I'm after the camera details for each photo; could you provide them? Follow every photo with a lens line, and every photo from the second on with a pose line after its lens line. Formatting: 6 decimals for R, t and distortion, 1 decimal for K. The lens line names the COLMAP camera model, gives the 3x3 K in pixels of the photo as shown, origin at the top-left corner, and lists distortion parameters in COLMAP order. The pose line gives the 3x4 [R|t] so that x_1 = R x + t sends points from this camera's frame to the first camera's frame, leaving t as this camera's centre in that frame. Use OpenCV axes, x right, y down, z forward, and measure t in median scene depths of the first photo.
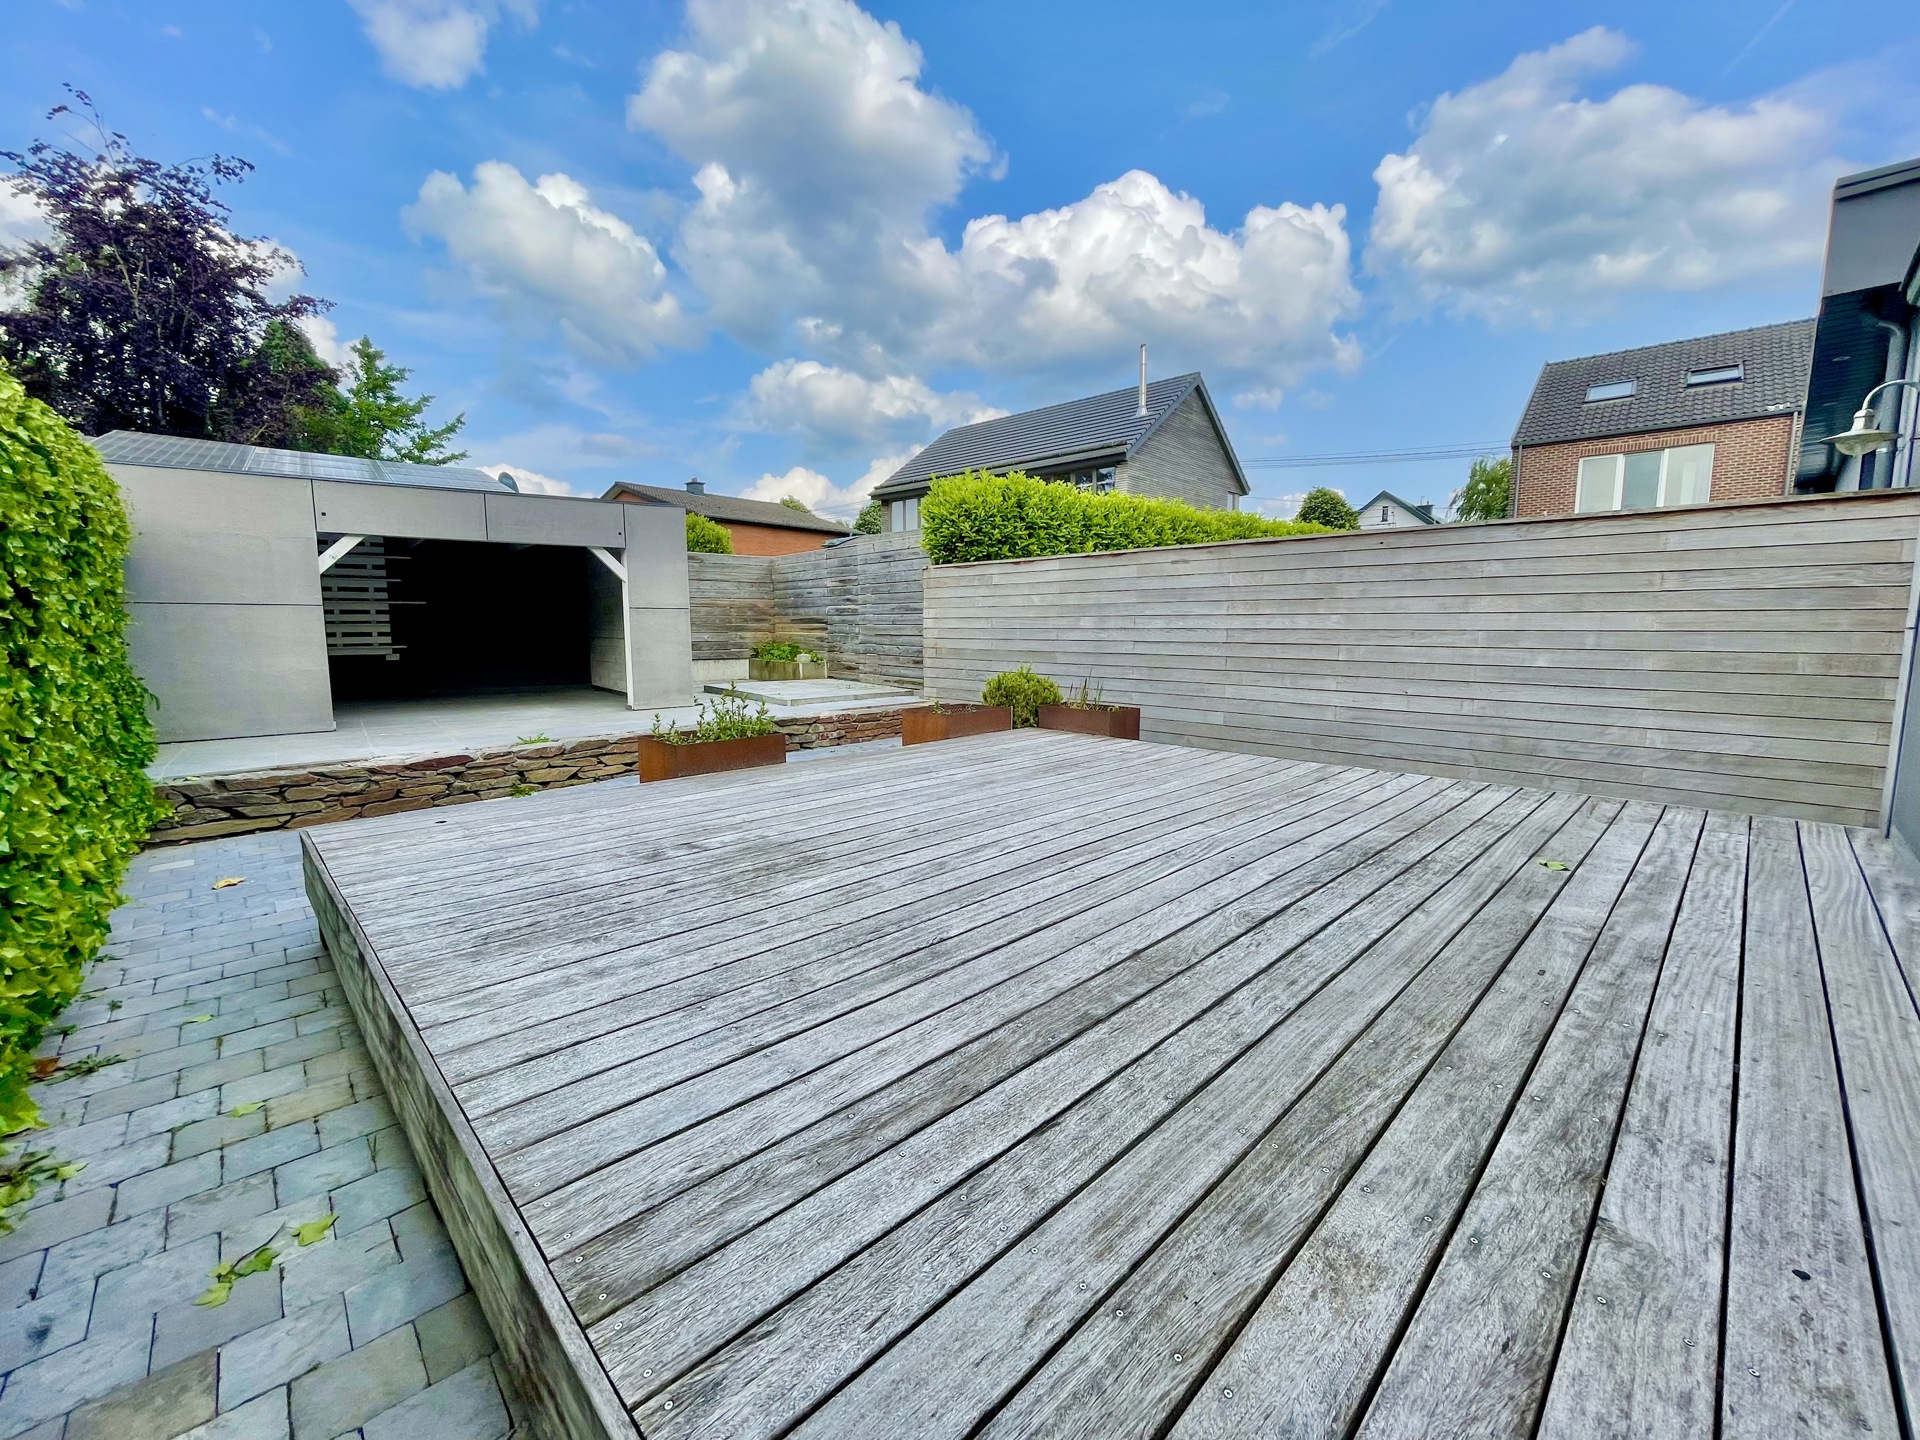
lens RADIAL K [[771.3, 0, 956.5], [0, 771.3, 711.4], [0, 0, 1]] dist [-0.001702, 0.000003]
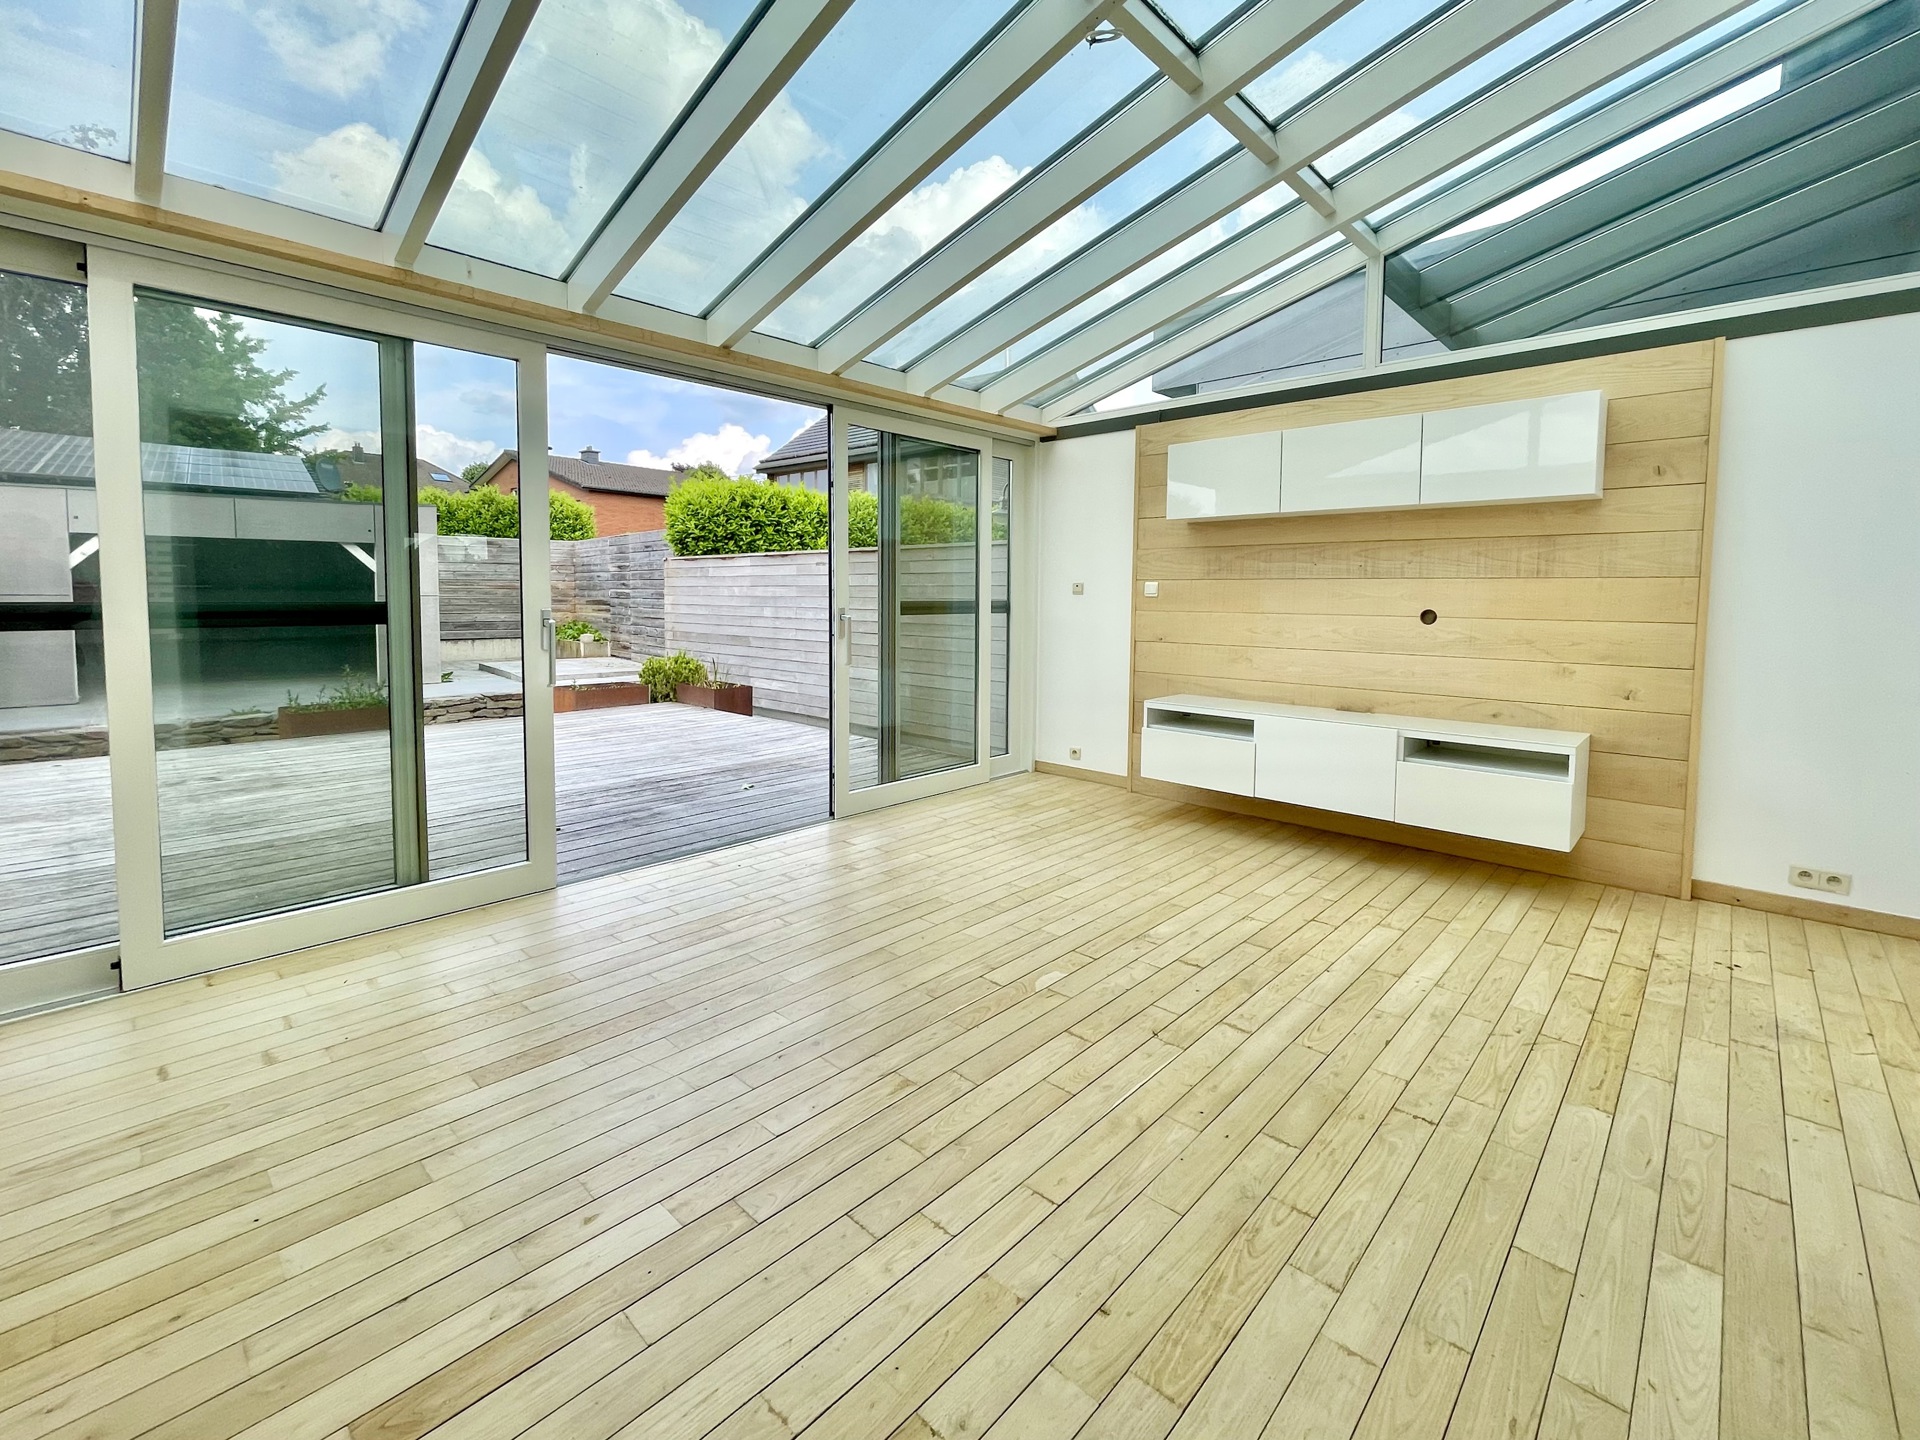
lens RADIAL K [[826.5, 0, 938.9], [0, 826.5, 647.4], [0, 0, 1]] dist [-0.000668, 0.000049]
pose [[0.999334, 0.004557, 0.036215, 0.324649], [-0.002786, 0.998805, -0.048798, -0.001686], [-0.036394, 0.048664, 0.998152, -0.210484]]
